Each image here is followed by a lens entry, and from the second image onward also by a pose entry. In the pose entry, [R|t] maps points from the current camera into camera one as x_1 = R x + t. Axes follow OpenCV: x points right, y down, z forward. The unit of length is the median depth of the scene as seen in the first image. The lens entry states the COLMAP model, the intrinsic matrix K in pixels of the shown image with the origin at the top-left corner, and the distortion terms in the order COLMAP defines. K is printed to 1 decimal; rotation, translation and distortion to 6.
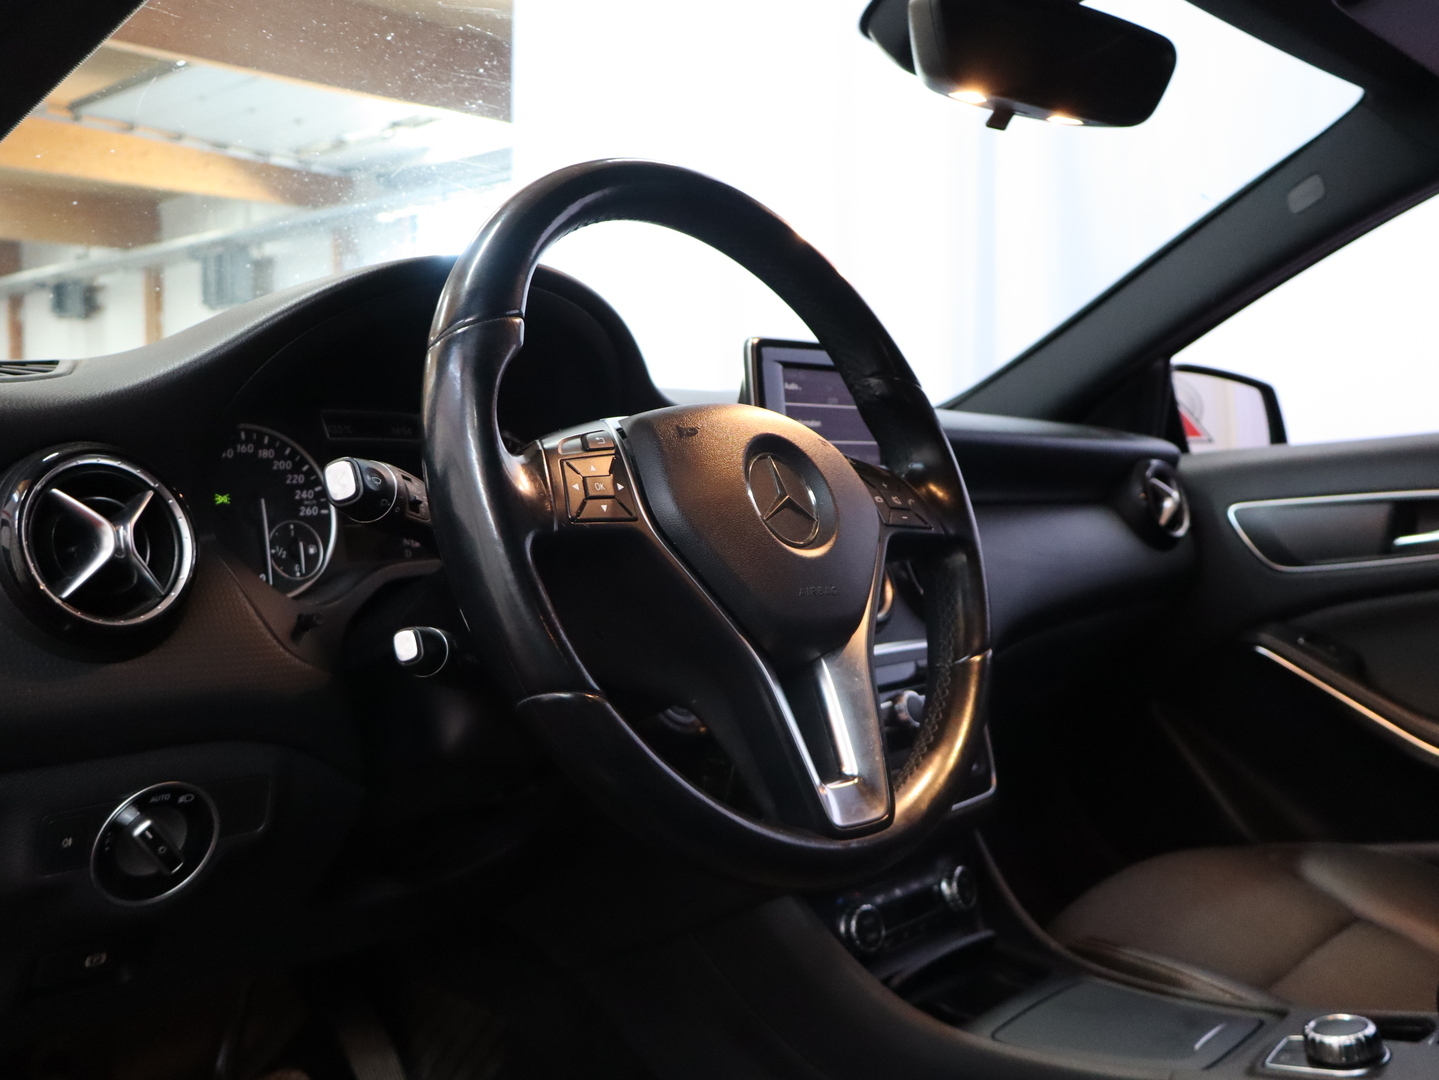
lens RADIAL K [[1330.0, 0, 719.5], [0, 1330.0, 540.0], [0, 0, 1]] dist [0.006923, 0.005608]
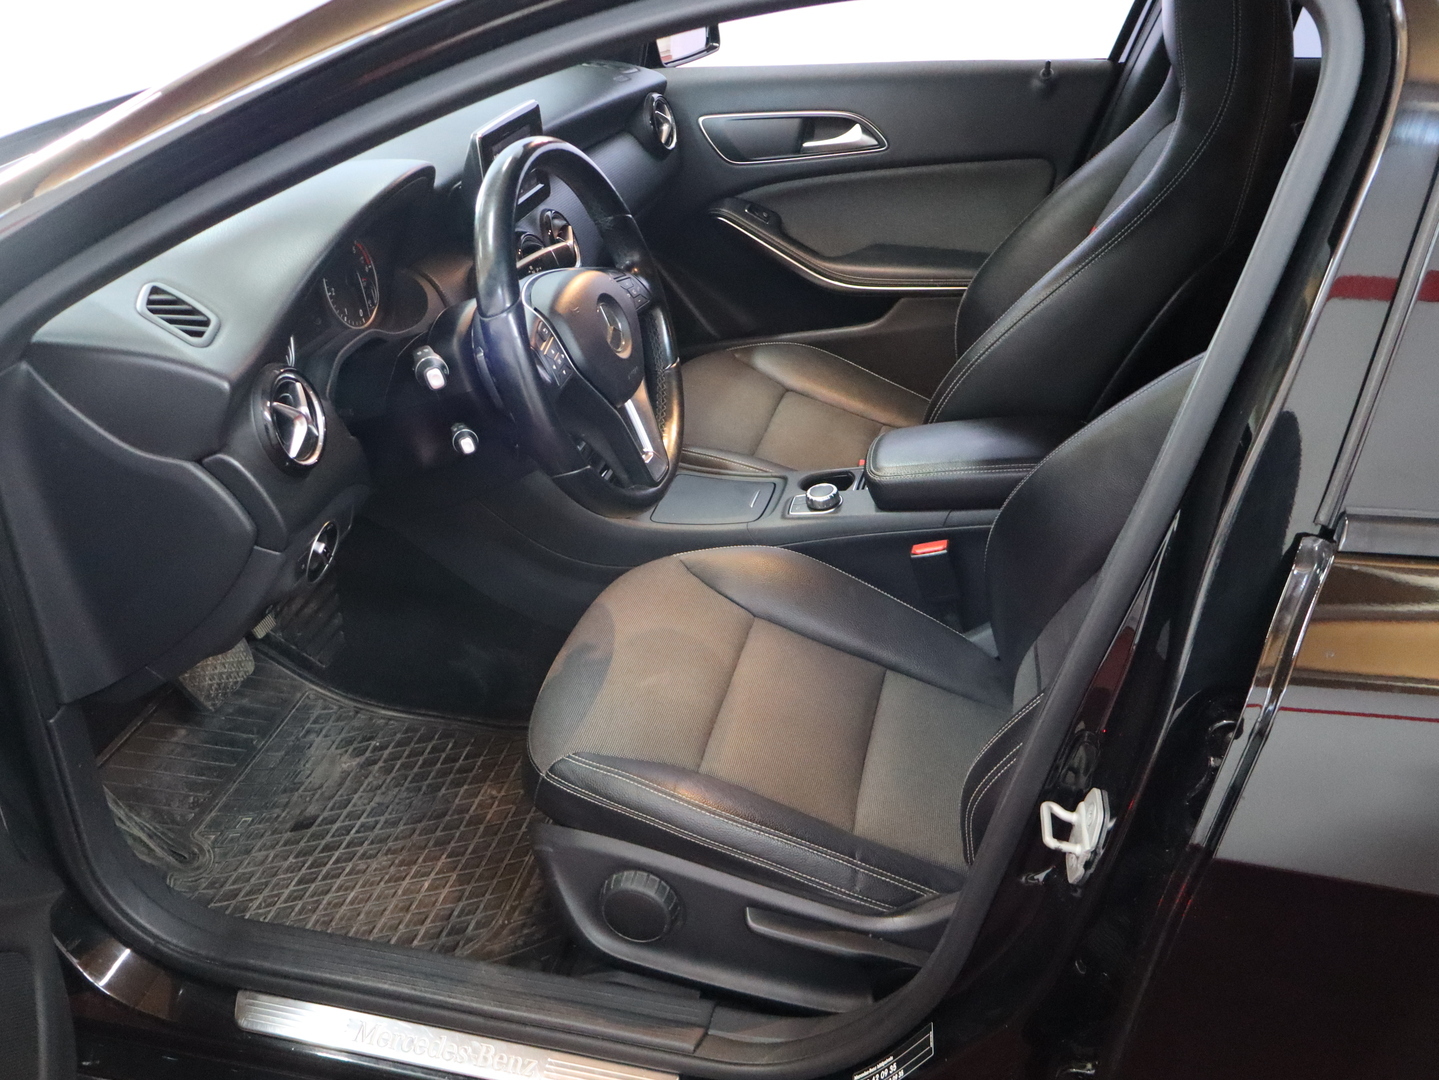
lens RADIAL K [[1330.0, 0, 719.5], [0, 1330.0, 540.0], [0, 0, 1]] dist [0.006923, 0.005608]
pose [[0.884276, -0.226471, 0.408372, -0.303389], [0.018427, 0.890765, 0.454090, -0.285652], [-0.466601, -0.394016, 0.791855, -0.348084]]
